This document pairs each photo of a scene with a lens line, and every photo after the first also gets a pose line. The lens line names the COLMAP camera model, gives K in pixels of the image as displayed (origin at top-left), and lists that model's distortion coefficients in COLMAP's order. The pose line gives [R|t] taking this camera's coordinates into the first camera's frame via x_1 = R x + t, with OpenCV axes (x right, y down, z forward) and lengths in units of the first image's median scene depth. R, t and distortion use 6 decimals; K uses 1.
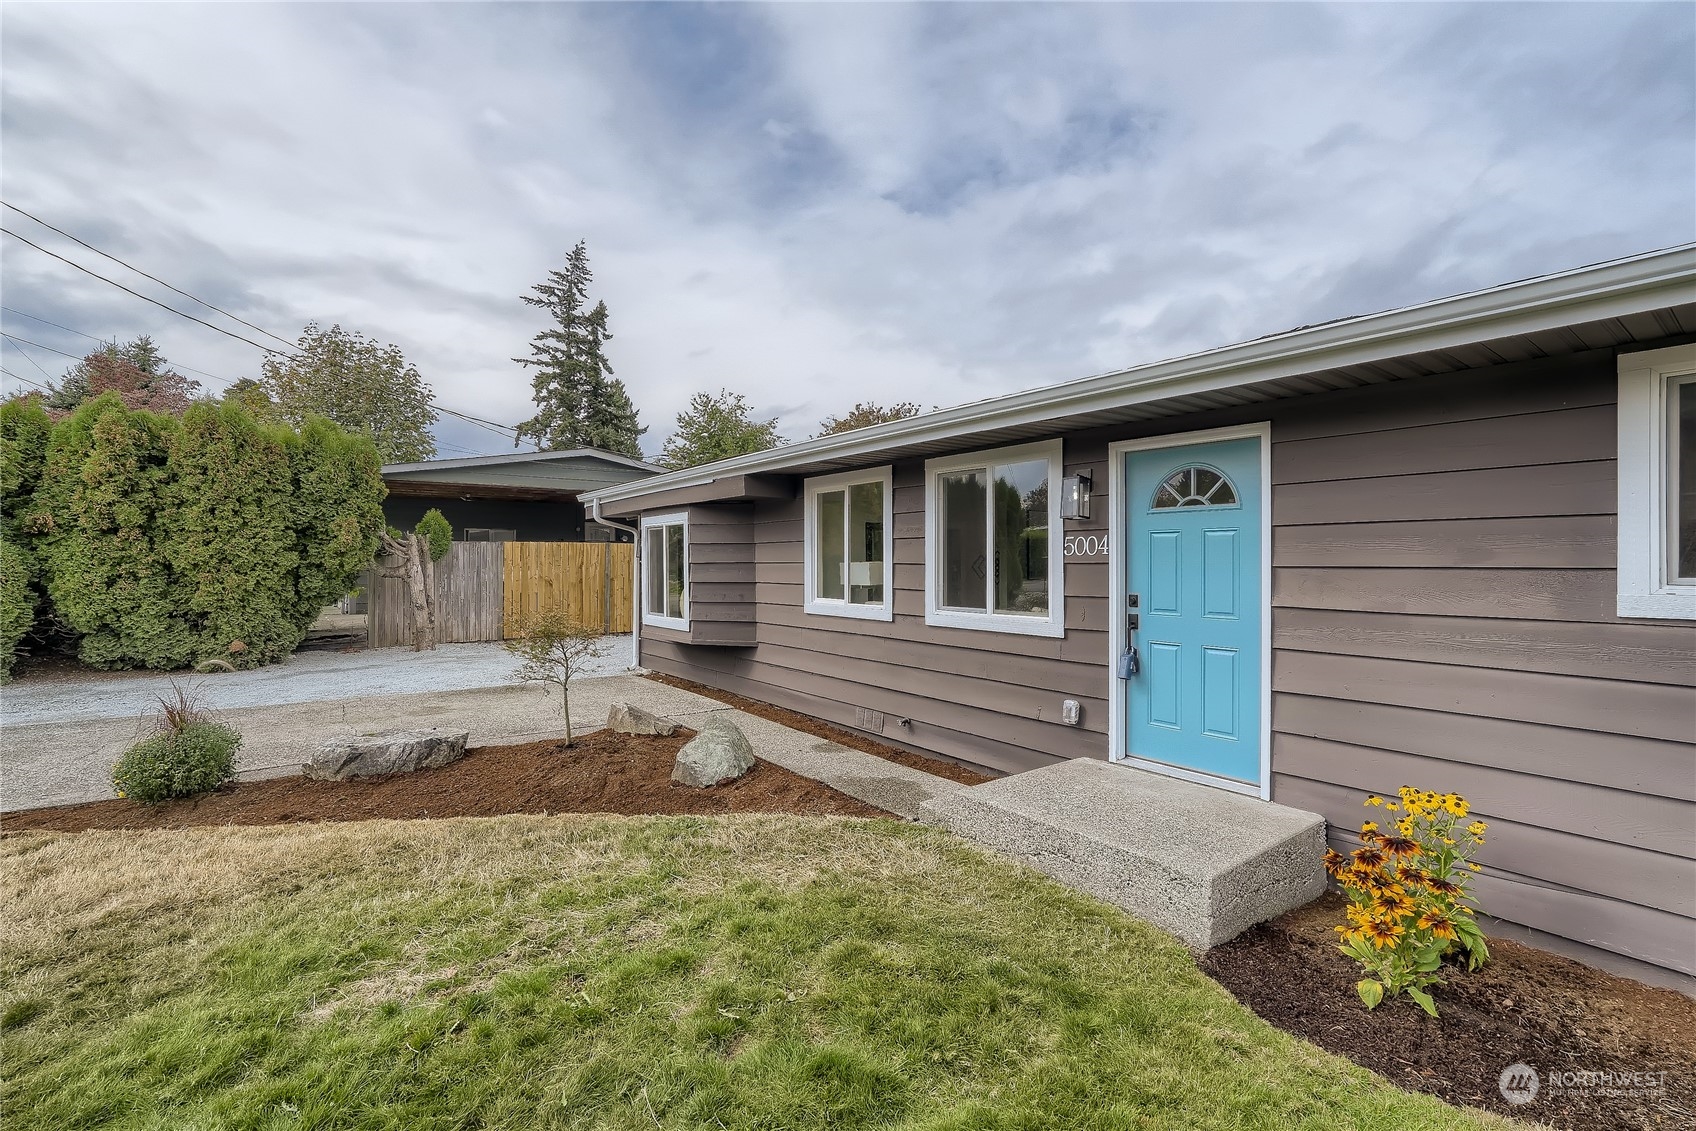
lens RADIAL K [[734.0, 0, 864.7], [0, 734.0, 562.4], [0, 0, 1]] dist [-0.000993, 0.000003]
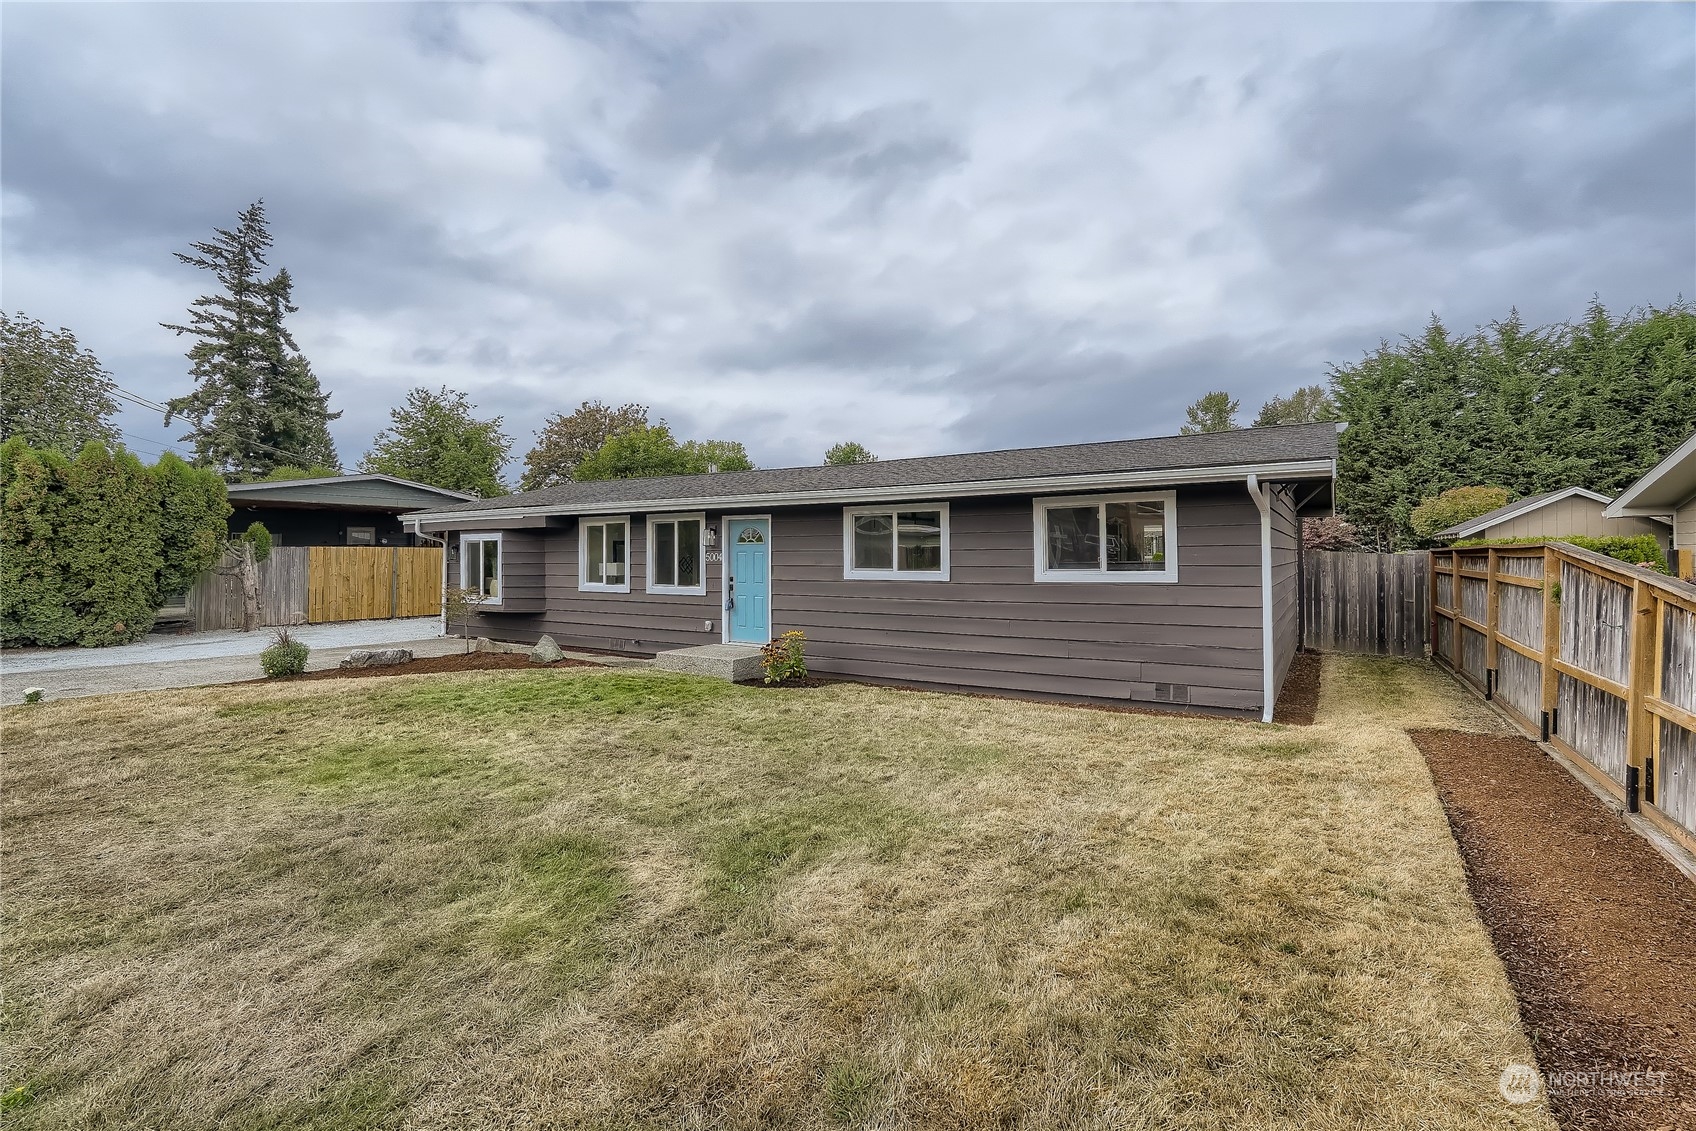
lens RADIAL K [[729.4, 0, 844.0], [0, 729.4, 545.6], [0, 0, 1]] dist [-0.010133, 0.000753]
pose [[0.943568, 0.002965, 0.331166, -0.042414], [0.002772, 0.999854, -0.016851, -0.008425], [-0.331167, 0.016818, 0.943422, -0.657229]]
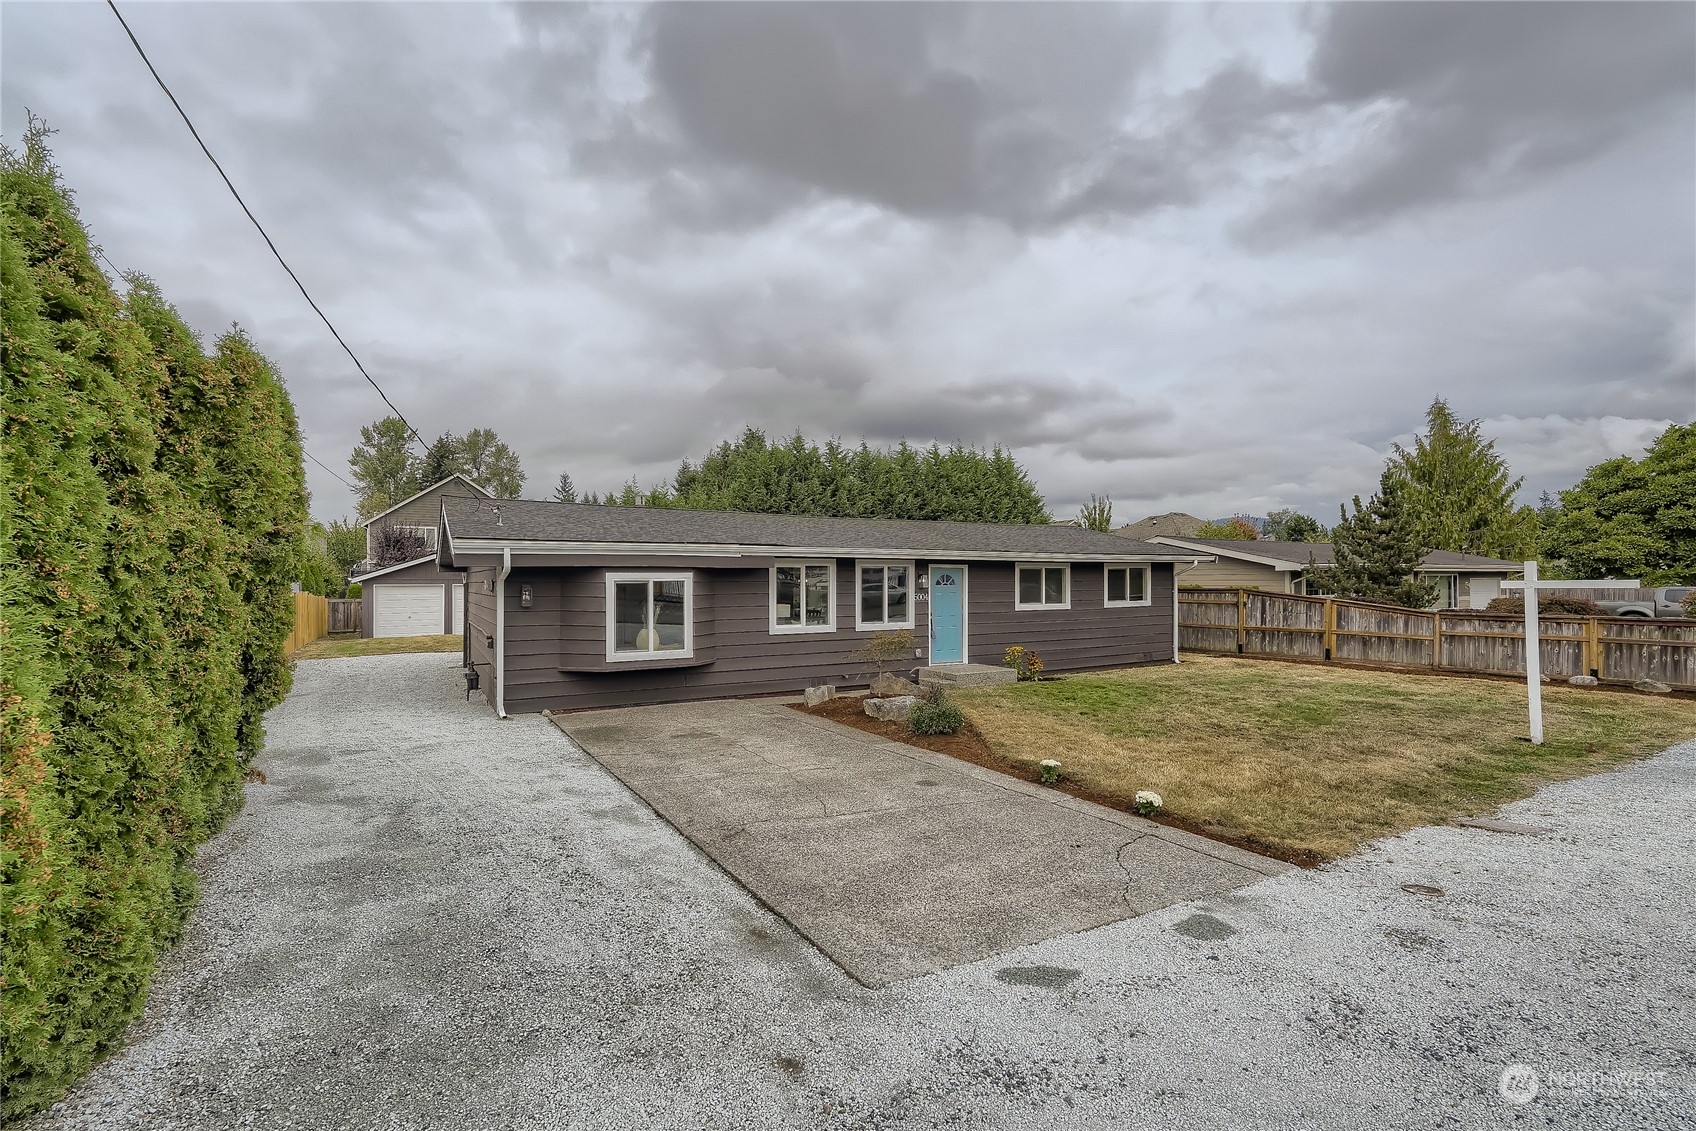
lens RADIAL K [[761.9, 0, 848.0], [0, 761.9, 565.5], [0, 0, 1]] dist [-0.020745, 0.011204]
pose [[0.158842, 0.027549, 0.986920, -1.312787], [0.008801, 0.999531, -0.029317, -0.029075], [-0.987265, 0.013343, 0.158525, 0.371598]]
